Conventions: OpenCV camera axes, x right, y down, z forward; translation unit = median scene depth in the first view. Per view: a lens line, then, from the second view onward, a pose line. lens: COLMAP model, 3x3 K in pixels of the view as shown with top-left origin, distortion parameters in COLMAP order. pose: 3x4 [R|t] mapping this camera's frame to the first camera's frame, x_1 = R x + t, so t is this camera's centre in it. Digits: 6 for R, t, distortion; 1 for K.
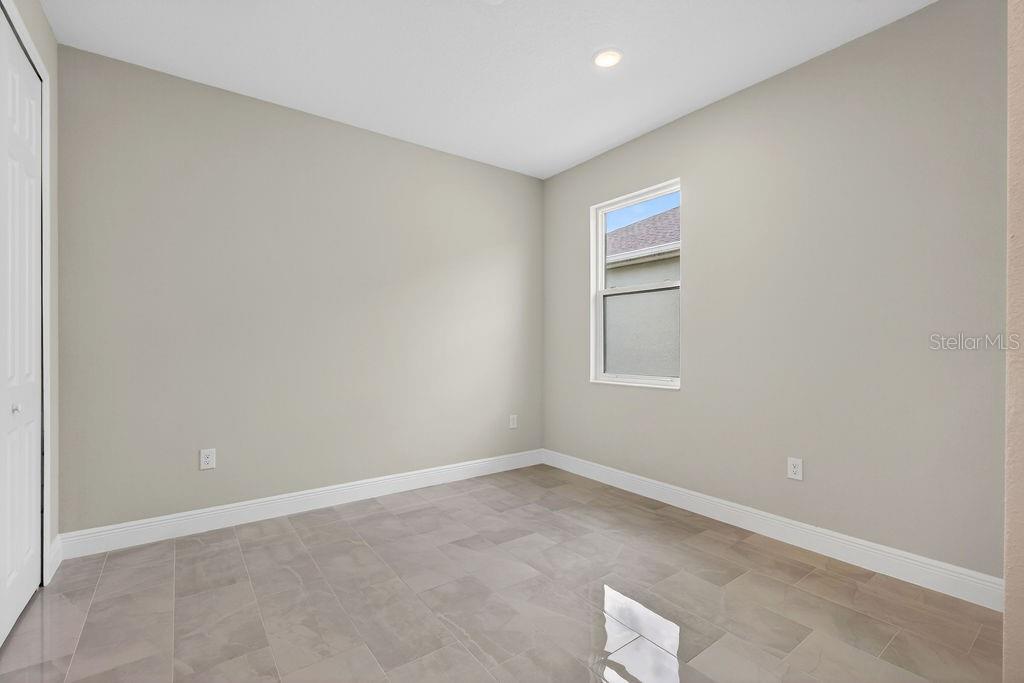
lens RADIAL K [[448.7, 0, 510.5], [0, 448.7, 346.1], [0, 0, 1]] dist [0.014337, 0.000153]
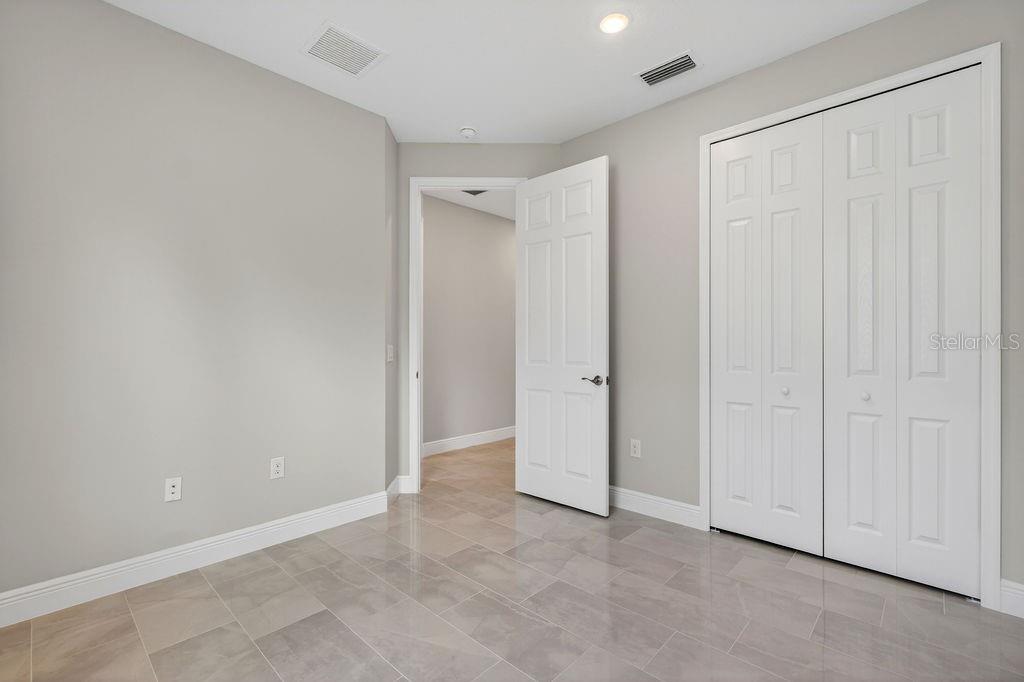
lens RADIAL K [[448.7, 0, 510.5], [0, 448.7, 345.6], [0, 0, 1]] dist [0.014337, 0.000153]
pose [[-0.985098, 0.002491, -0.171974, 0.093315], [0.002430, 0.999997, 0.000564, -0.007945], [0.171975, 0.000137, -0.985101, 1.965748]]
